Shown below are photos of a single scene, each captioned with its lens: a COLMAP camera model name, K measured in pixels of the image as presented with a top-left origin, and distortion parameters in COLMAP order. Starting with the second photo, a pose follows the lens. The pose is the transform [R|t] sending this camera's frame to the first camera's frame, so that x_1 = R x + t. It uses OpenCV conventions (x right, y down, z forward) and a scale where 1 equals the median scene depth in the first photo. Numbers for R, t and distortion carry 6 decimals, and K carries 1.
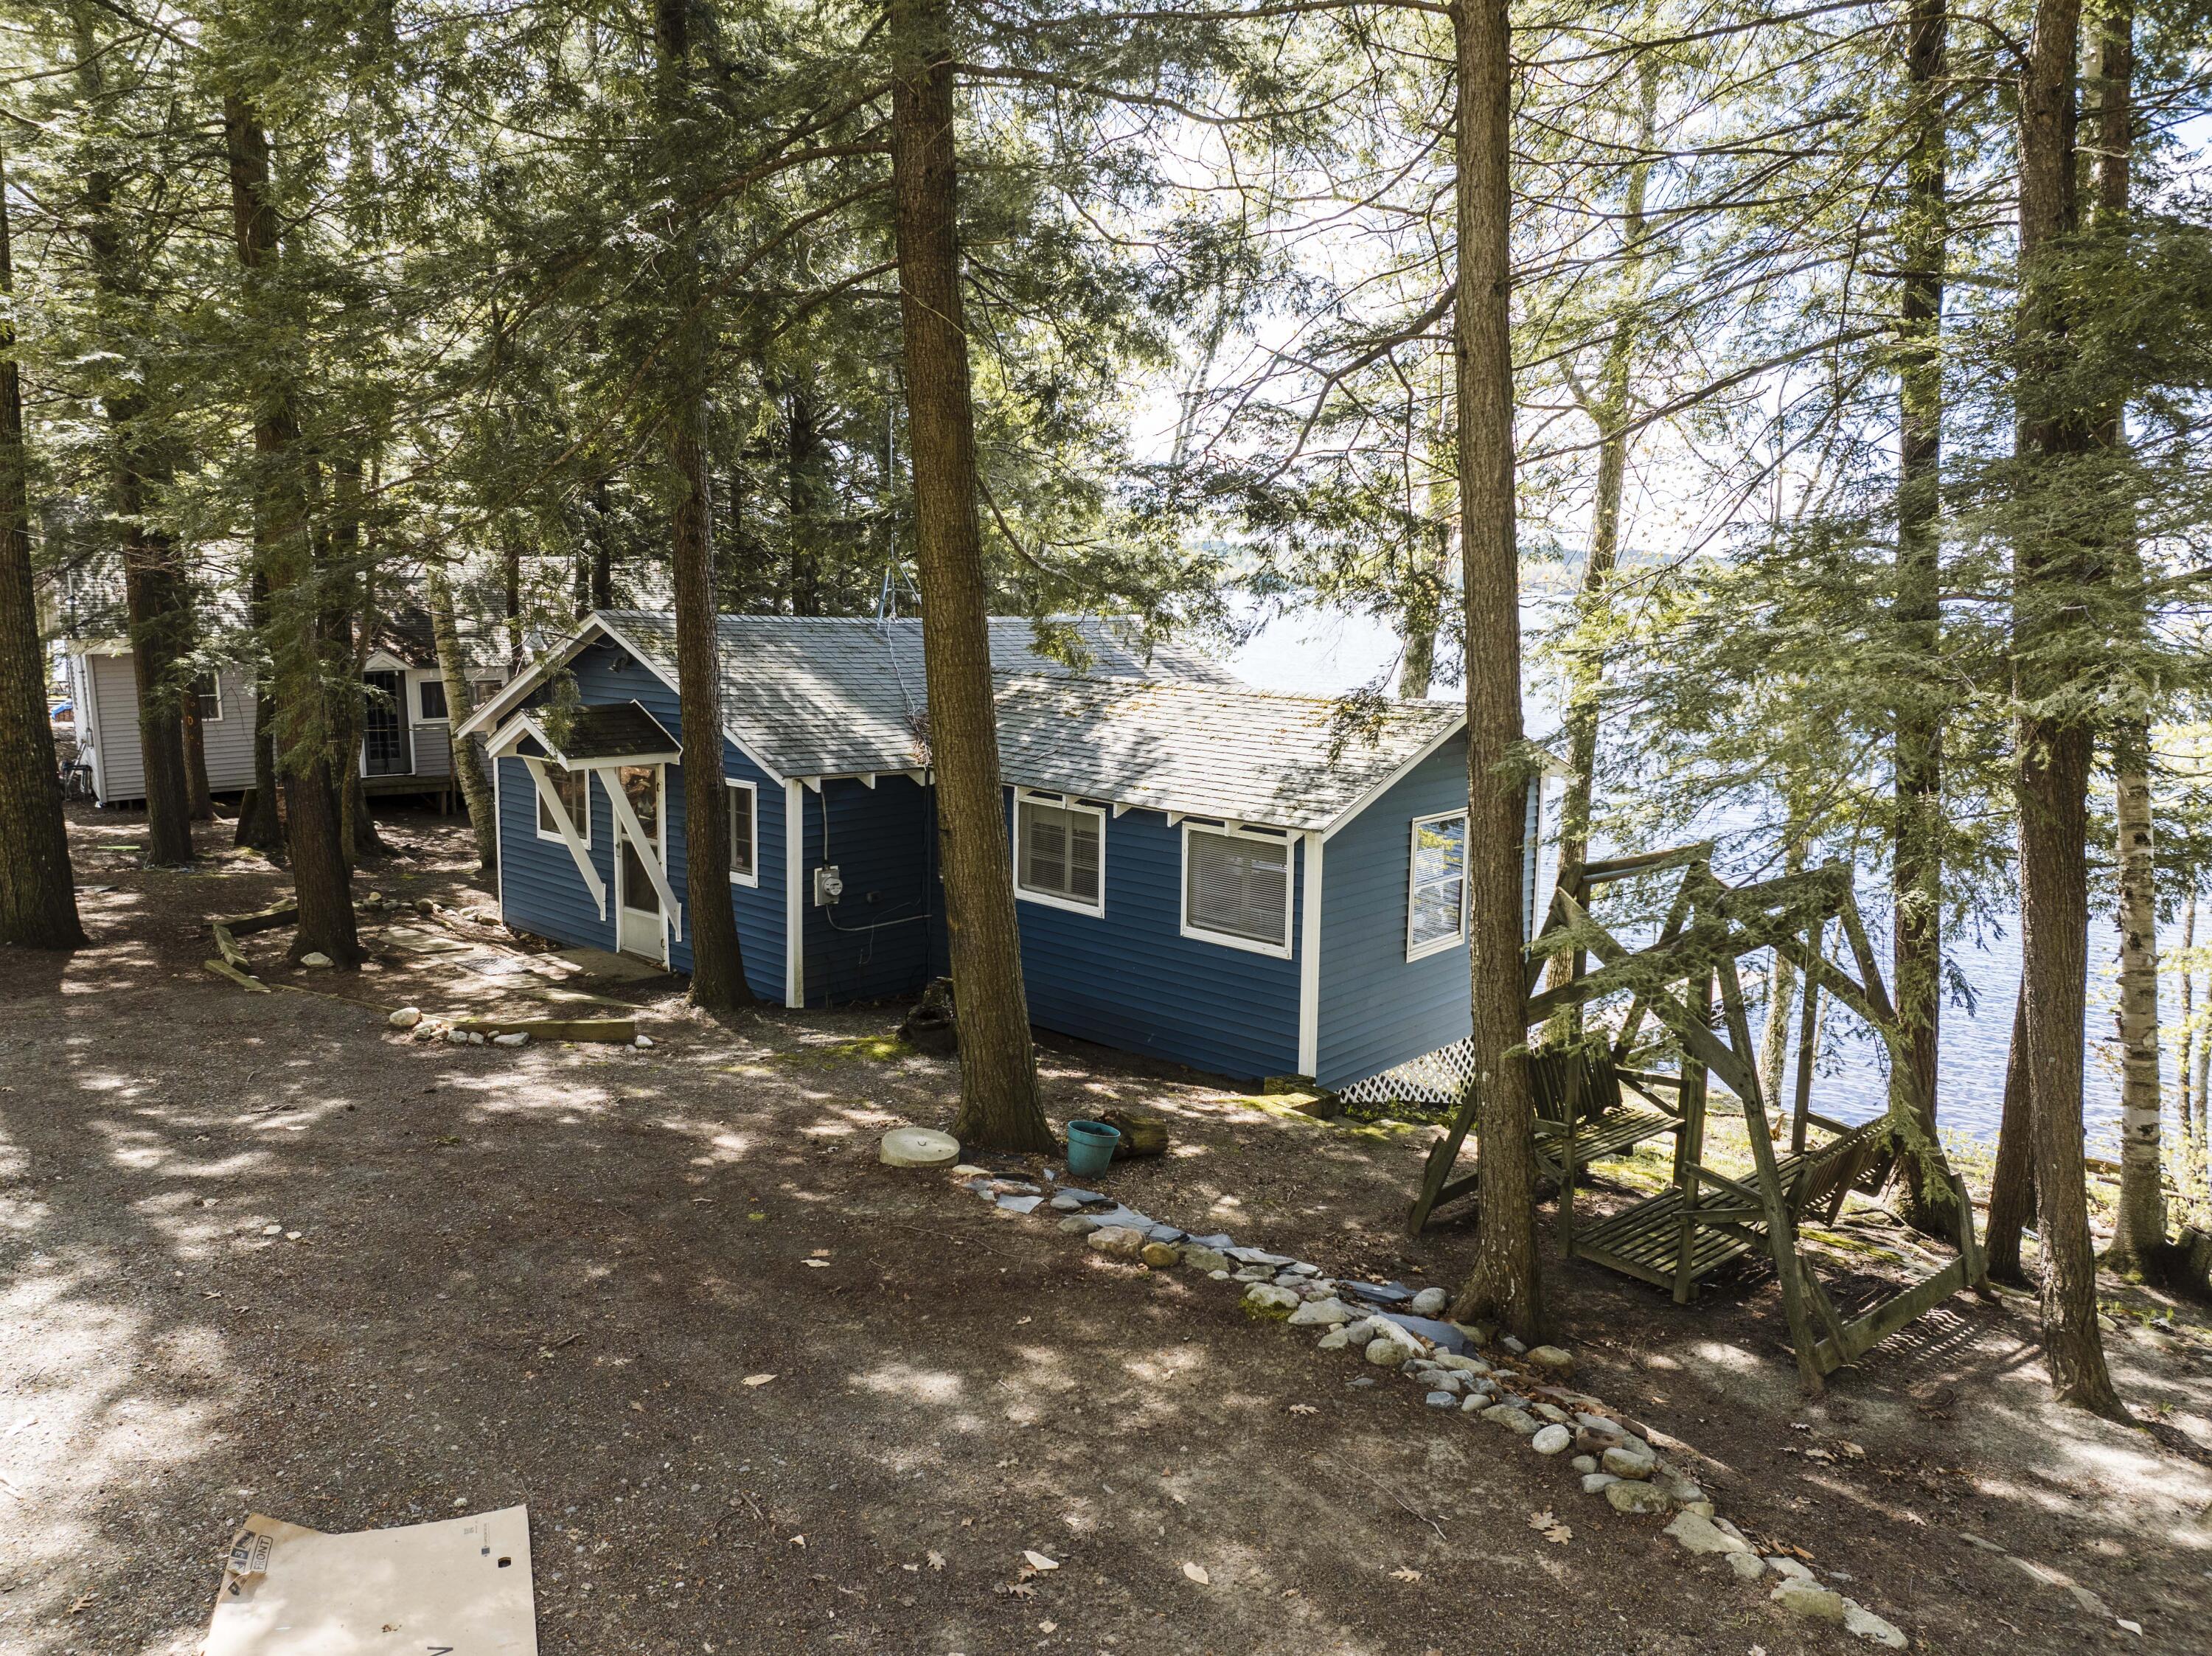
lens RADIAL K [[1635.7, 0, 1106.0], [0, 1635.7, 828.0], [0, 0, 1]] dist [-0.052539, -0.002086]
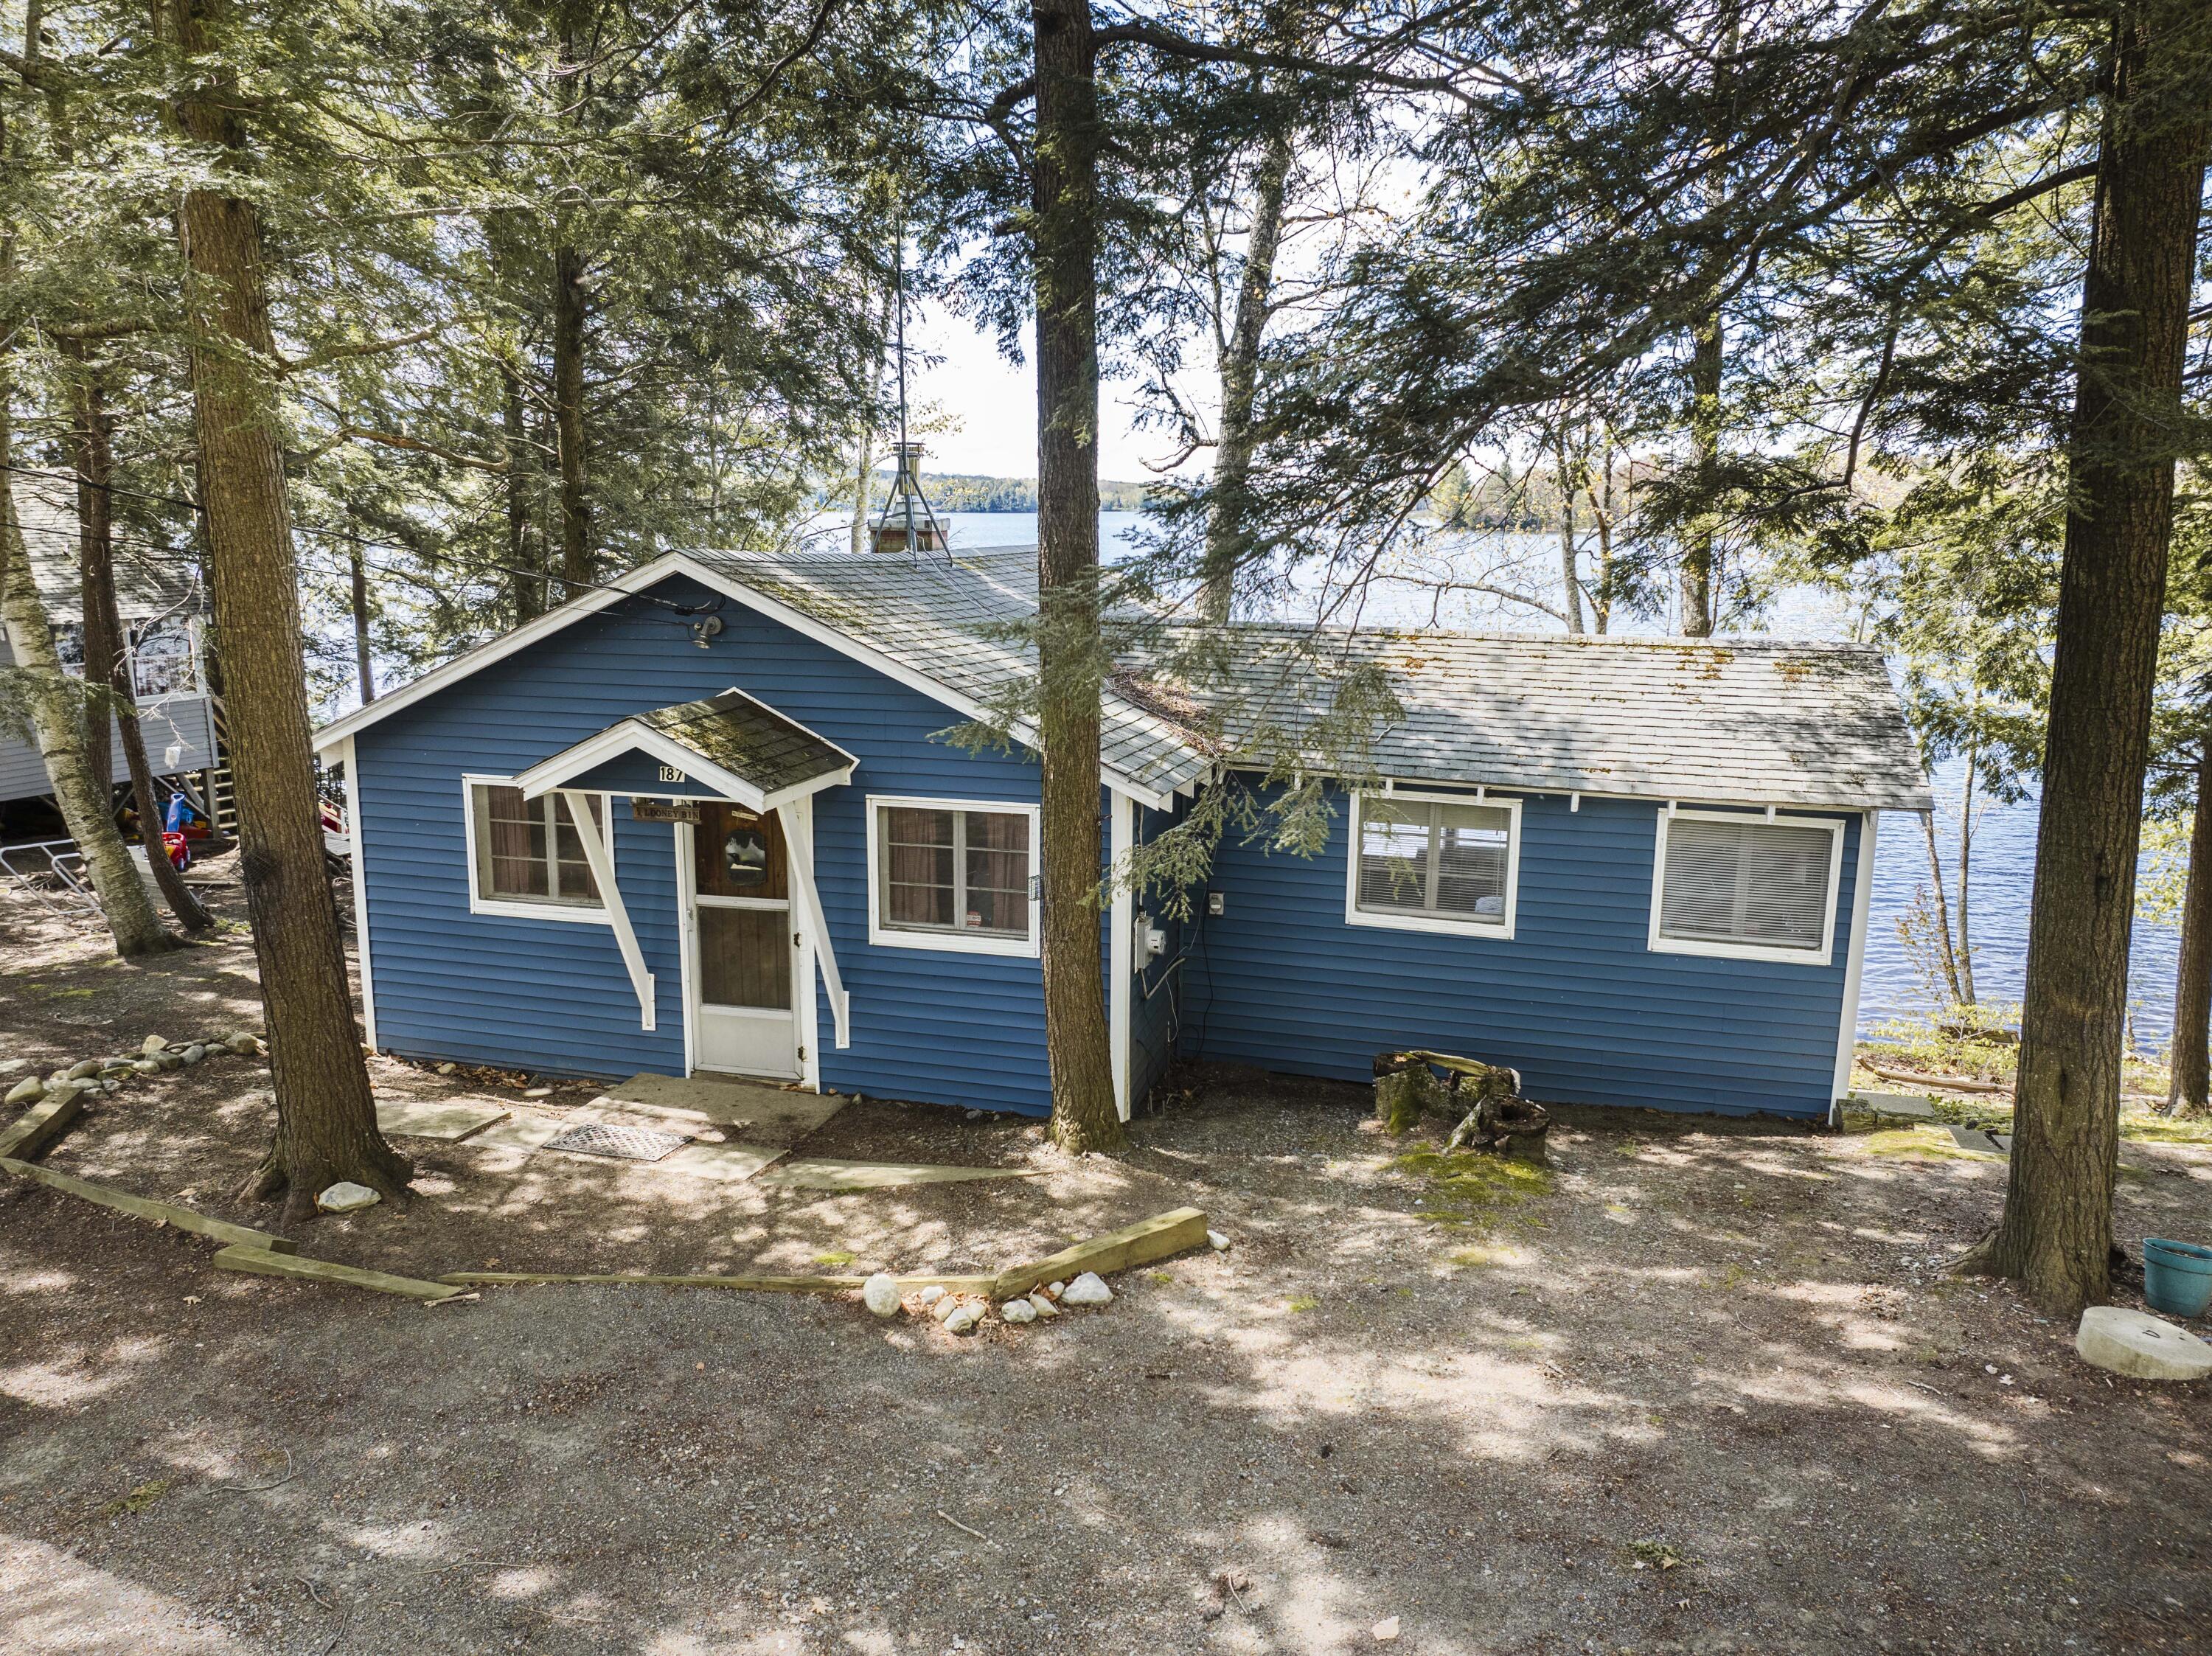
lens RADIAL K [[1635.7, 0, 1106.0], [0, 1635.7, 828.0], [0, 0, 1]] dist [-0.052539, -0.002086]
pose [[0.878647, -0.102727, 0.466290, -0.574501], [0.074856, 0.994142, 0.077963, -0.078756], [-0.471568, -0.033597, 0.881190, 0.435515]]
